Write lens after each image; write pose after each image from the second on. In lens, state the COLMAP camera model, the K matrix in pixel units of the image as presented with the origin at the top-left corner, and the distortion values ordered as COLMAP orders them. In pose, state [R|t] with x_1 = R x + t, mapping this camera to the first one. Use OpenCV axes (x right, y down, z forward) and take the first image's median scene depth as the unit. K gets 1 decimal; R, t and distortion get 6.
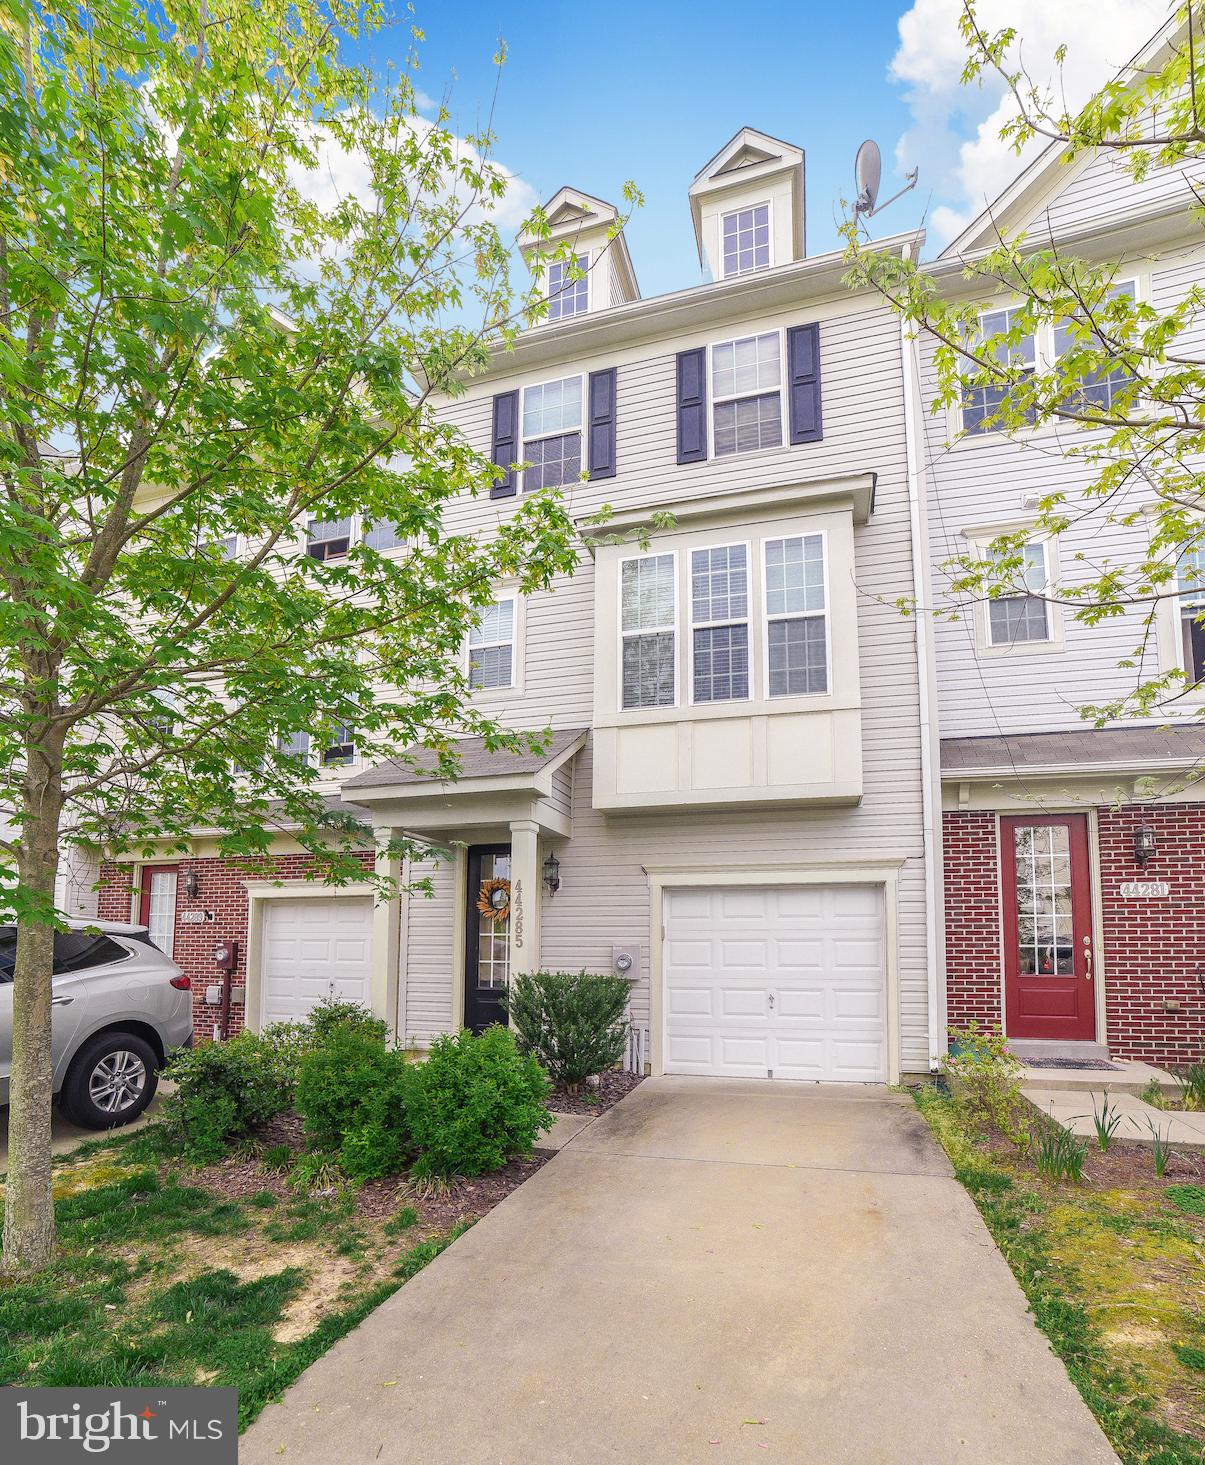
lens RADIAL K [[1285.2, 0, 602.7], [0, 1285.2, 733.8], [0, 0, 1]] dist [-0.008009, -0.000606]
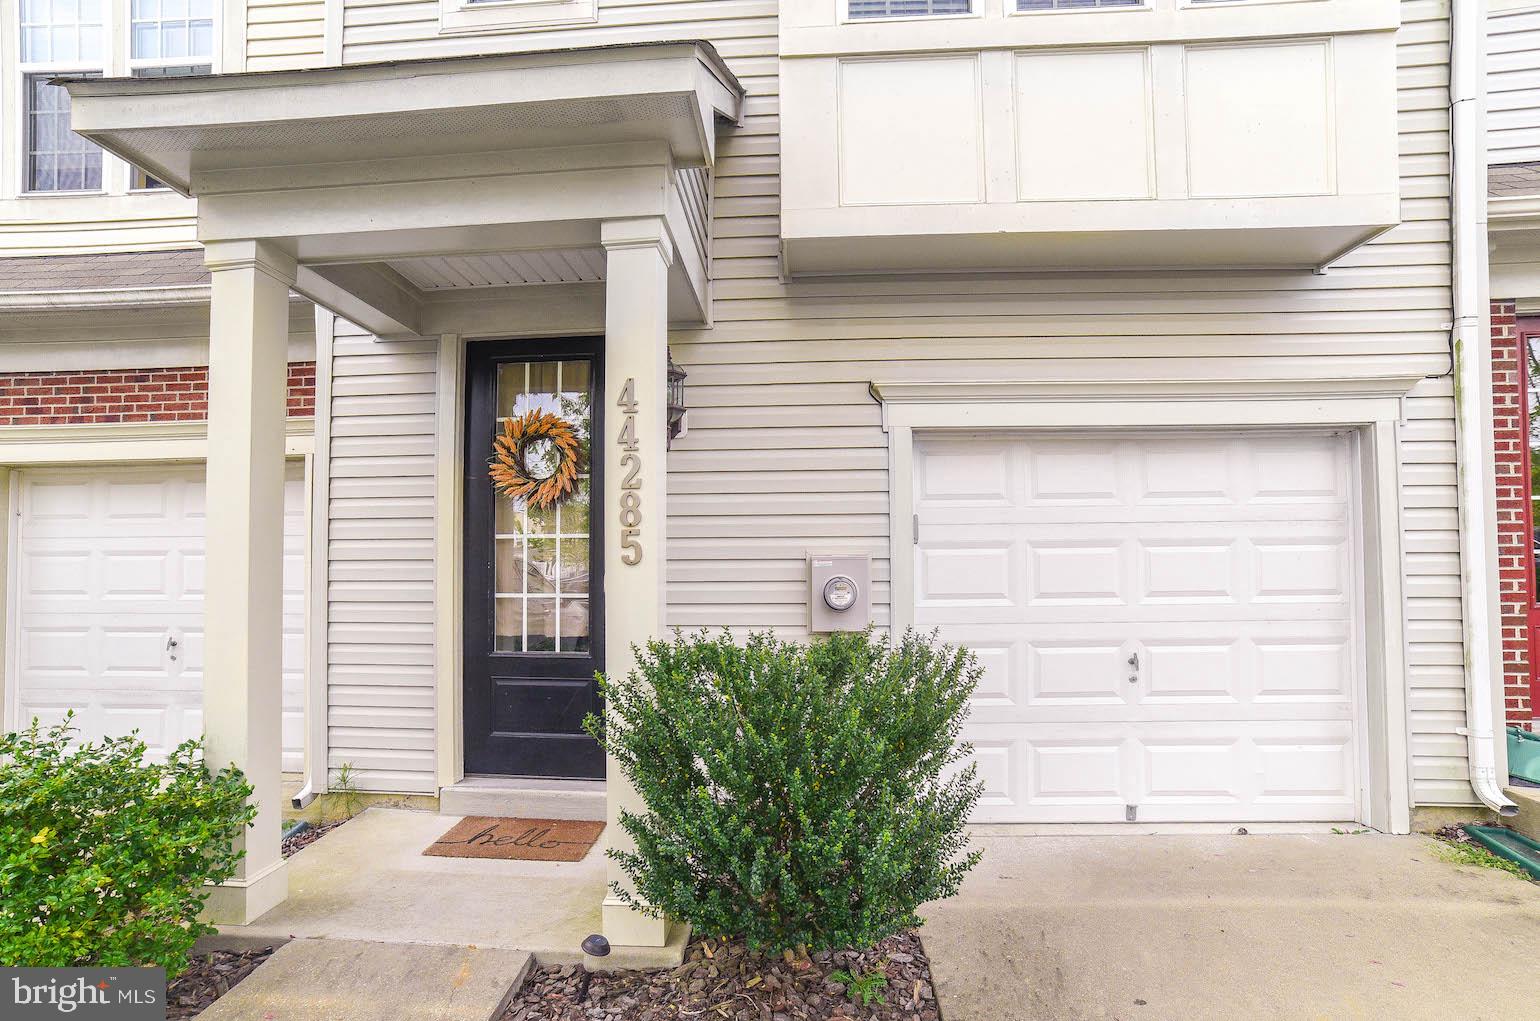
lens RADIAL K [[887.7, 0, 768.0], [0, 887.7, 510.1], [0, 0, 1]] dist [-0.005463, -0.000161]
pose [[0.965448, 0.003259, 0.260575, -0.090180], [-0.034557, 0.992692, 0.115620, 0.114317], [-0.258294, -0.120630, 0.958505, 0.716497]]
